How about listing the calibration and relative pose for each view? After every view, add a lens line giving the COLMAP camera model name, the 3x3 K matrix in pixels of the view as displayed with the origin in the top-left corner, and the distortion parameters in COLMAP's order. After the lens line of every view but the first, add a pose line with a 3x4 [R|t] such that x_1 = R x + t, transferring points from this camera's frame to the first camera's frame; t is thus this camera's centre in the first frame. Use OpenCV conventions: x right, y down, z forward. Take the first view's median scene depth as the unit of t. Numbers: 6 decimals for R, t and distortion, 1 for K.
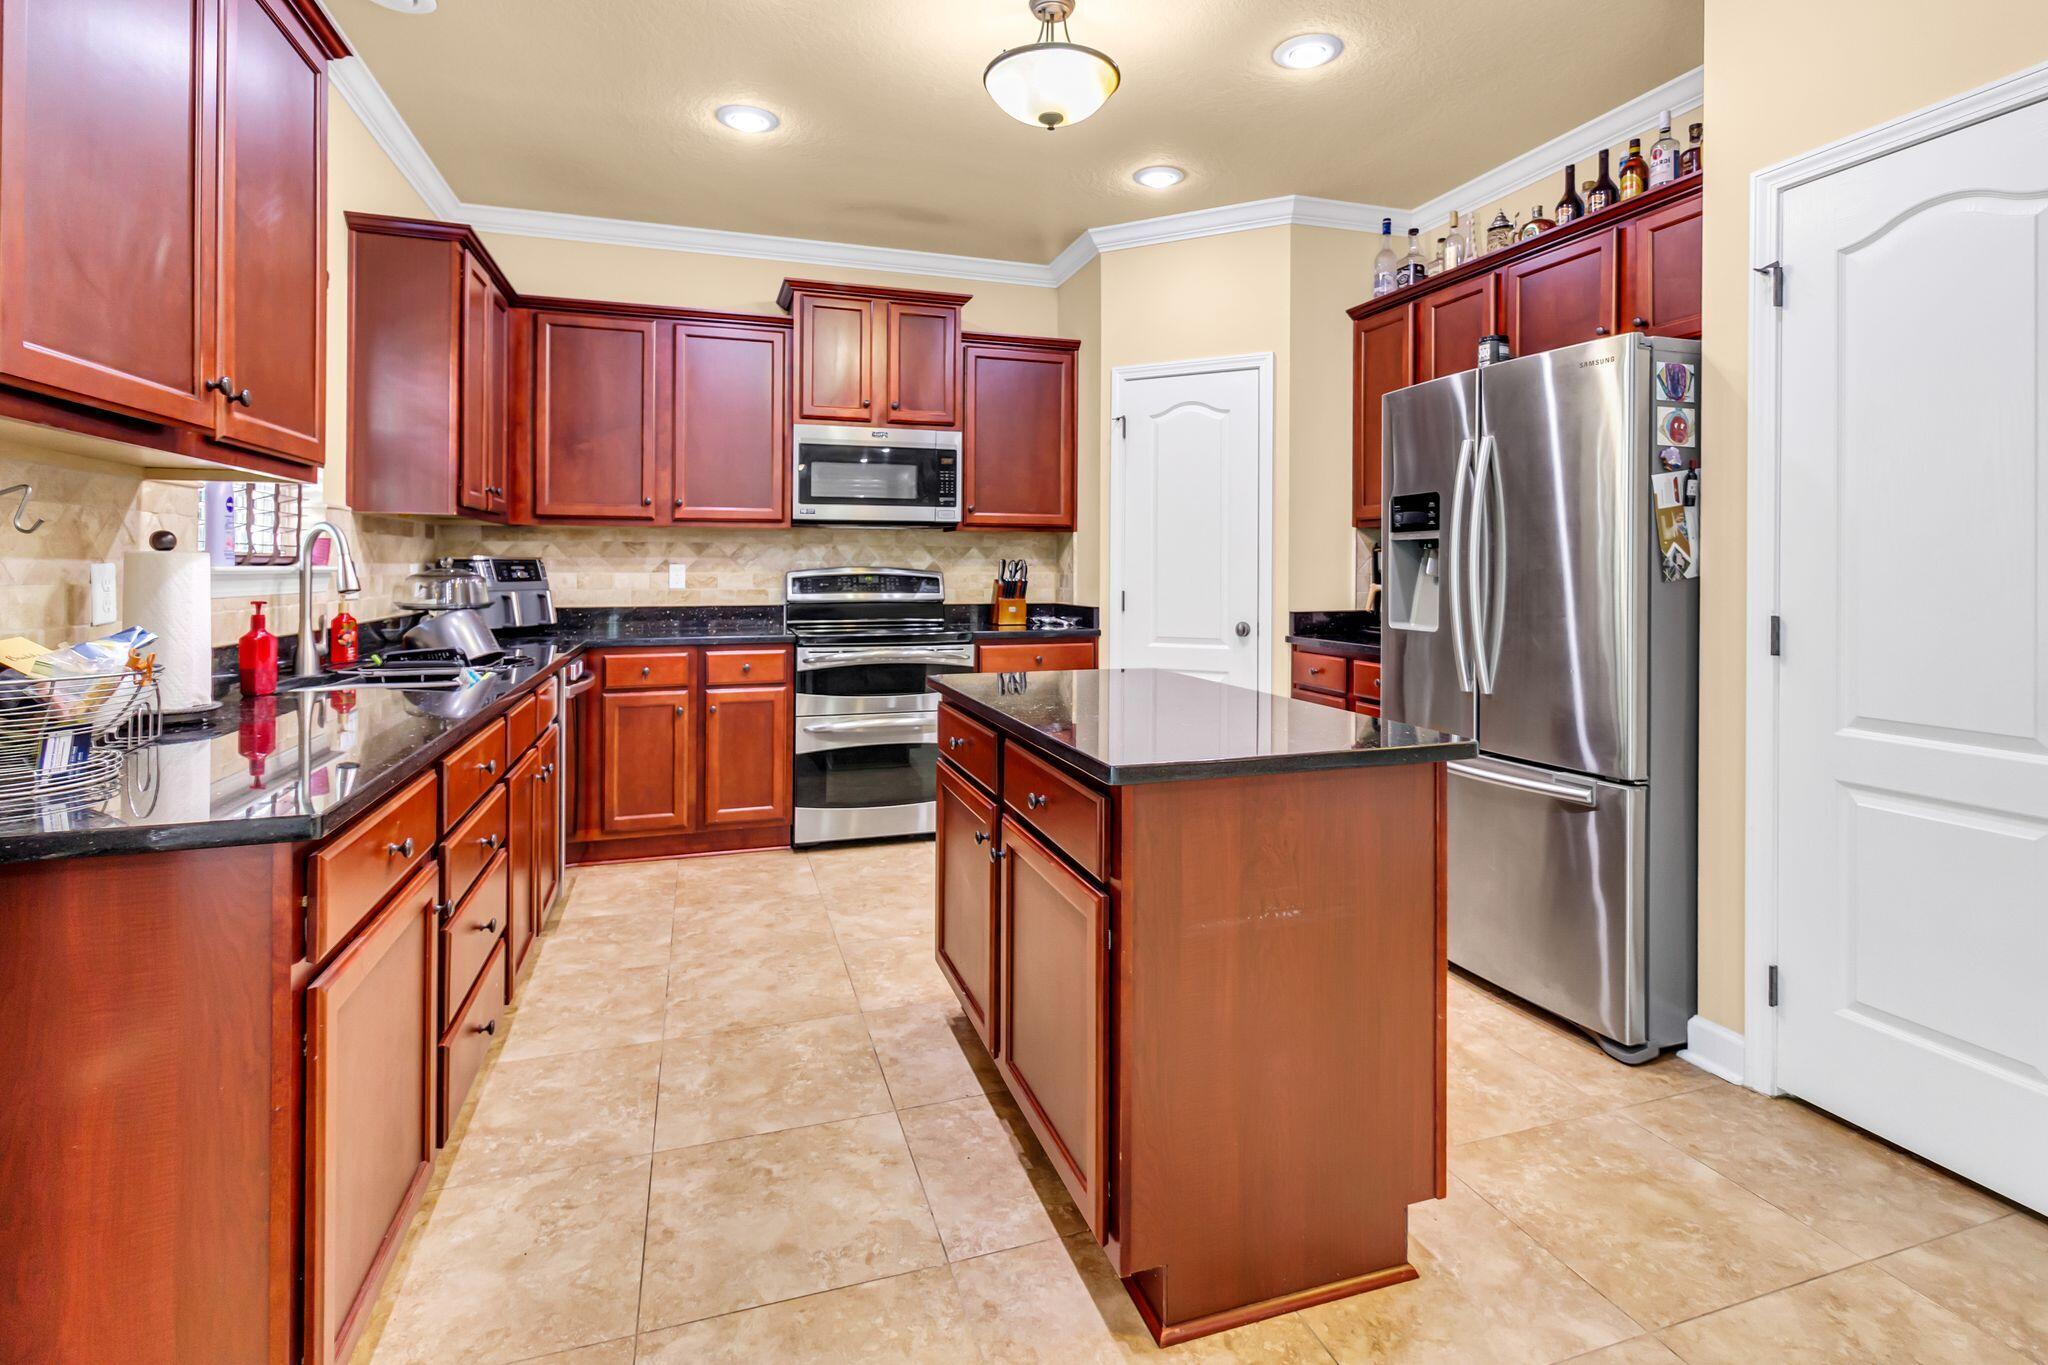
lens RADIAL K [[980.7, 0, 1028.6], [0, 980.7, 562.8], [0, 0, 1]] dist [0.002008, 0.000153]
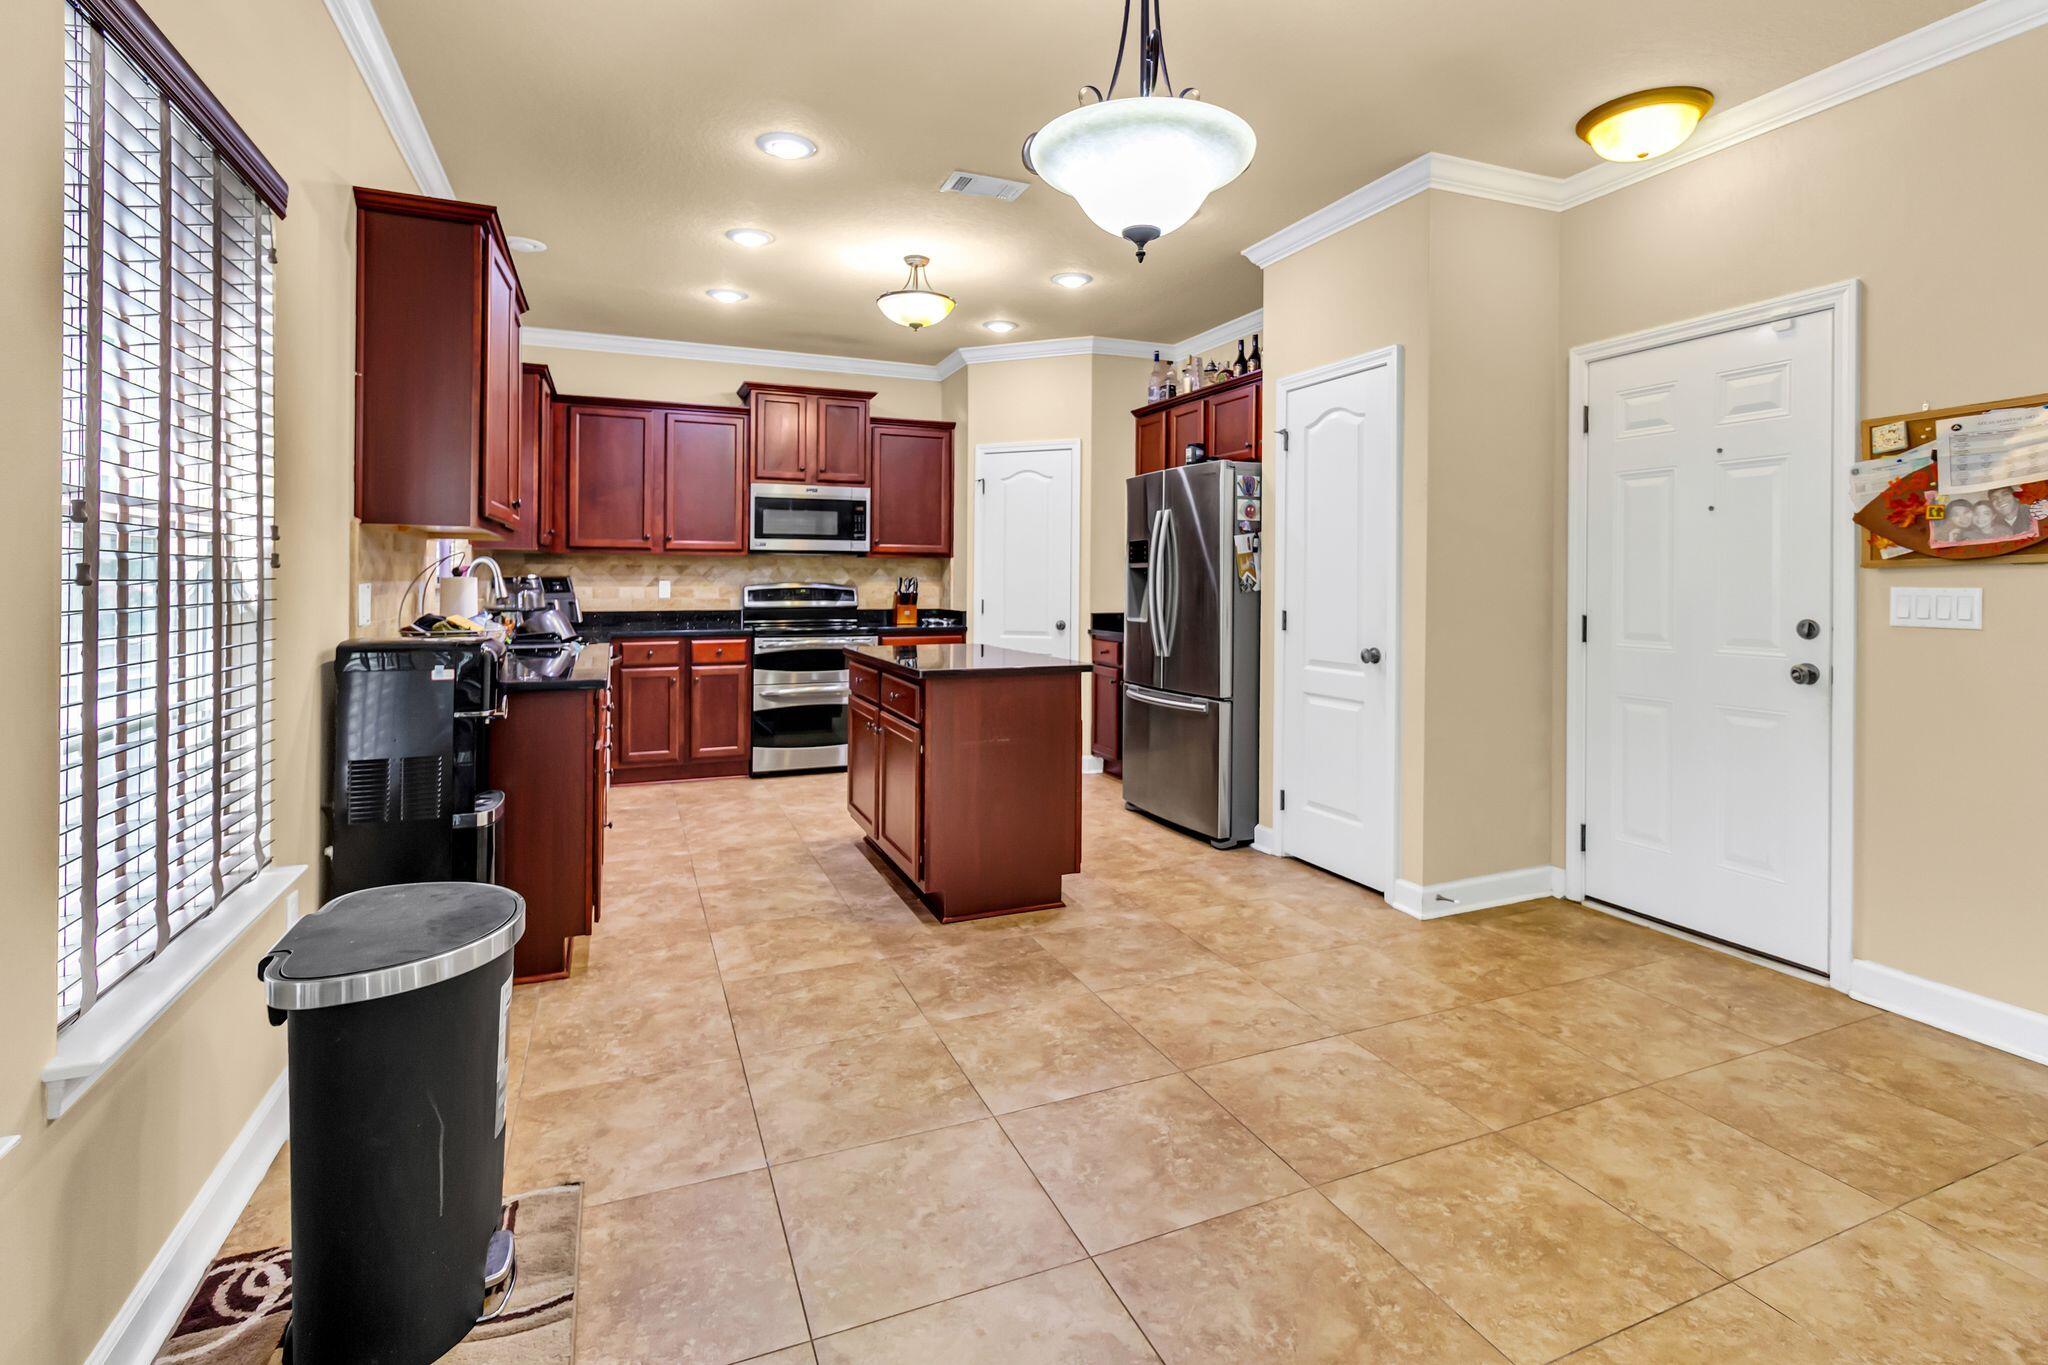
lens RADIAL K [[971.8, 0, 1040.7], [0, 971.8, 583.7], [0, 0, 1]] dist [0.003702, 0.000471]
pose [[0.995995, 0.001642, 0.089399, 0.057783], [-0.002336, 0.999968, 0.007653, -0.006607], [-0.089384, -0.007831, 0.995966, -0.470258]]
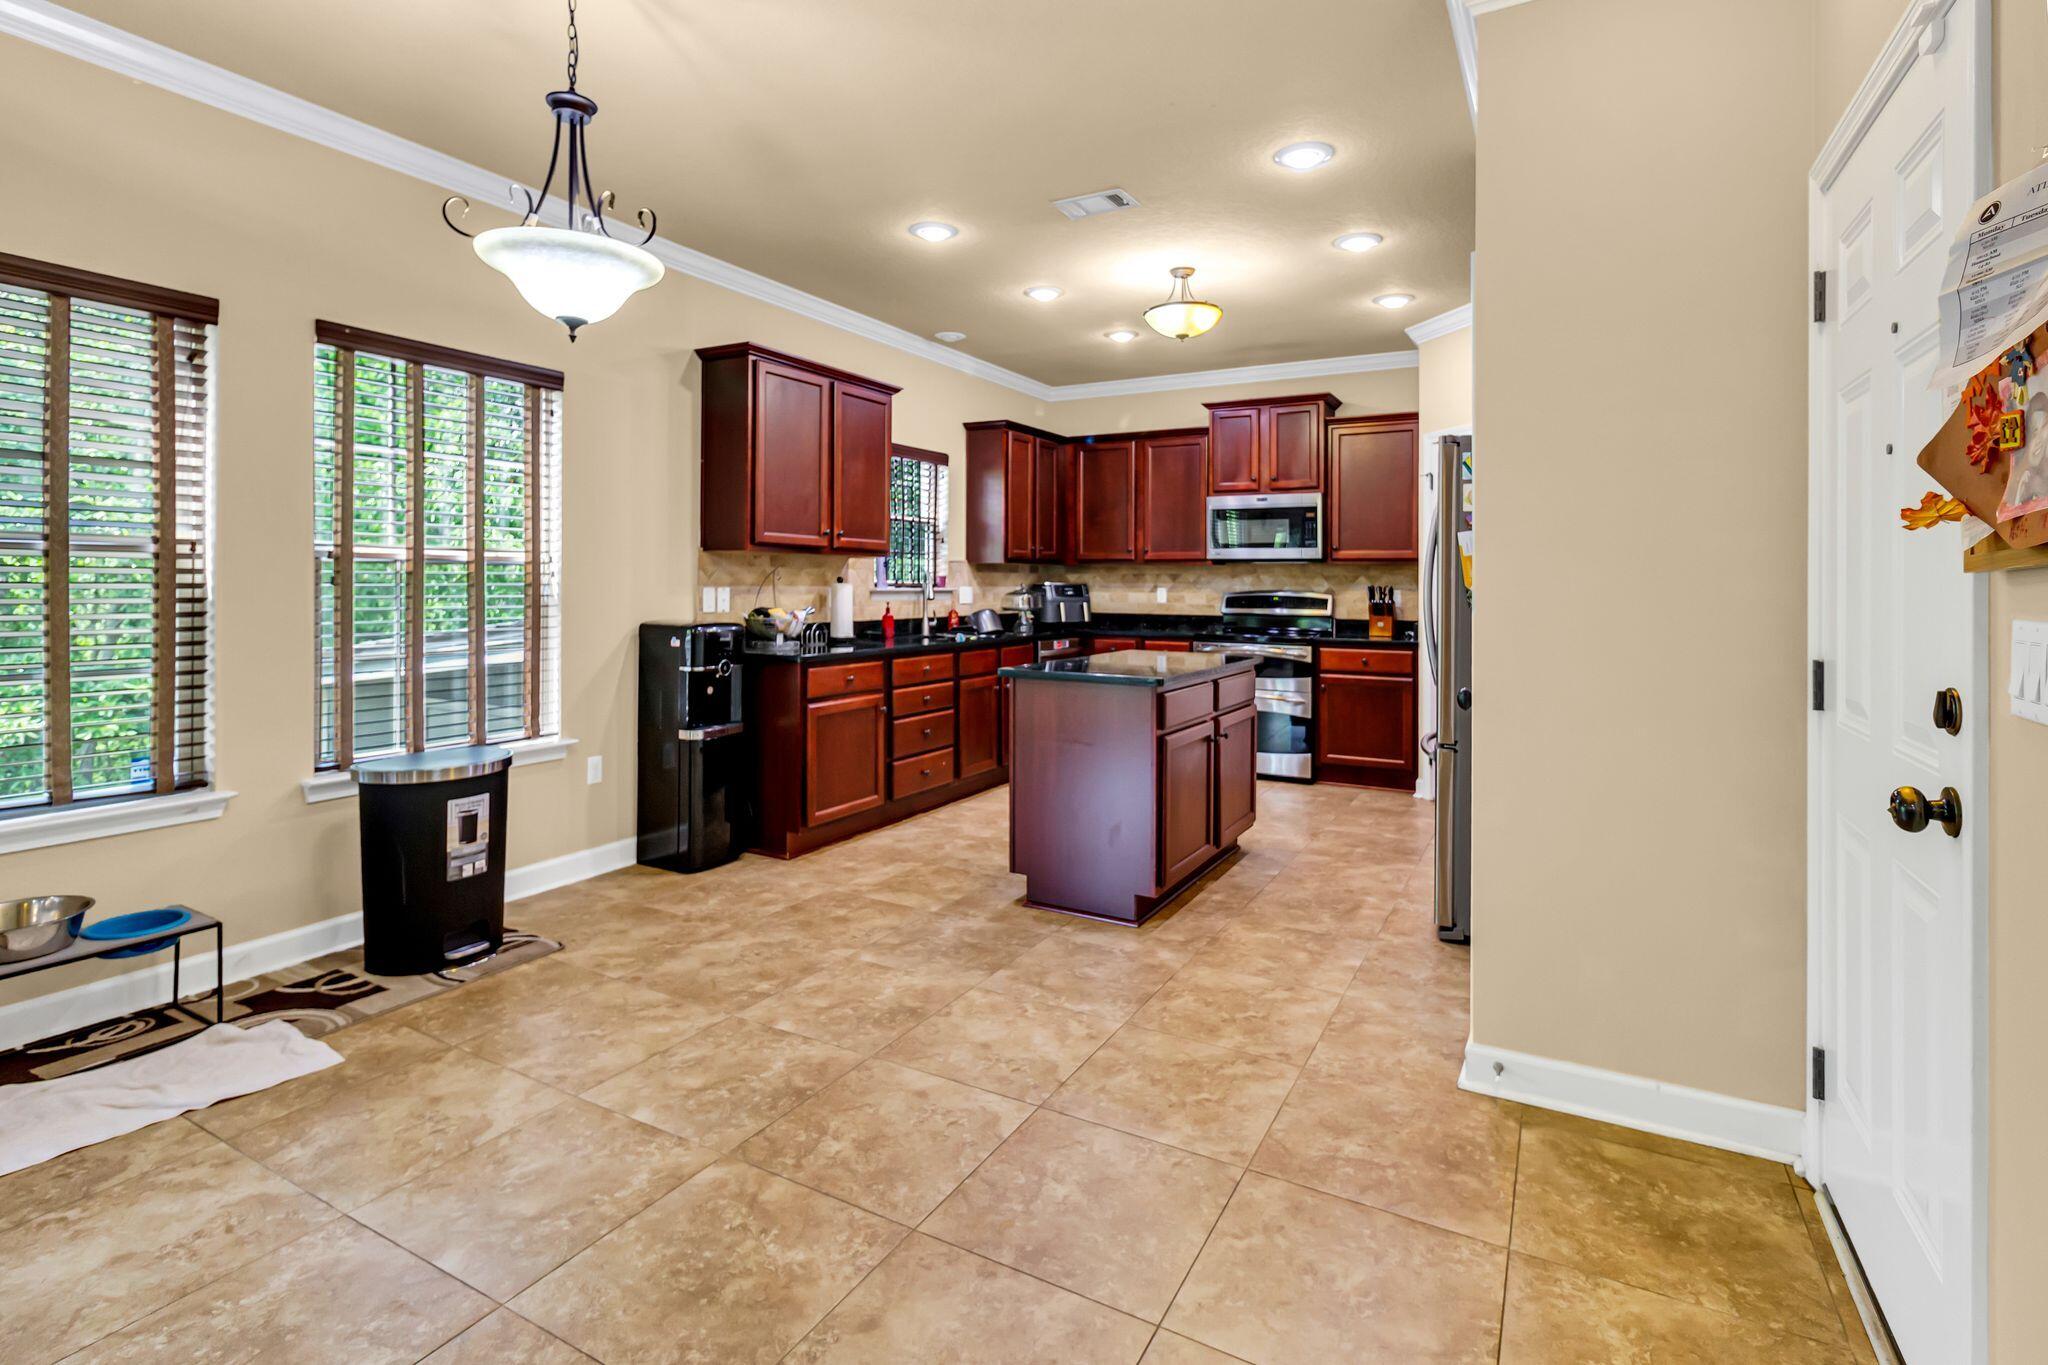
lens RADIAL K [[971.8, 0, 1040.7], [0, 971.8, 583.7], [0, 0, 1]] dist [0.003702, 0.000471]
pose [[0.681825, 0.004445, -0.731502, 0.719699], [-0.003587, 0.999990, 0.002734, -0.009319], [0.731506, 0.000760, 0.681834, -0.237045]]
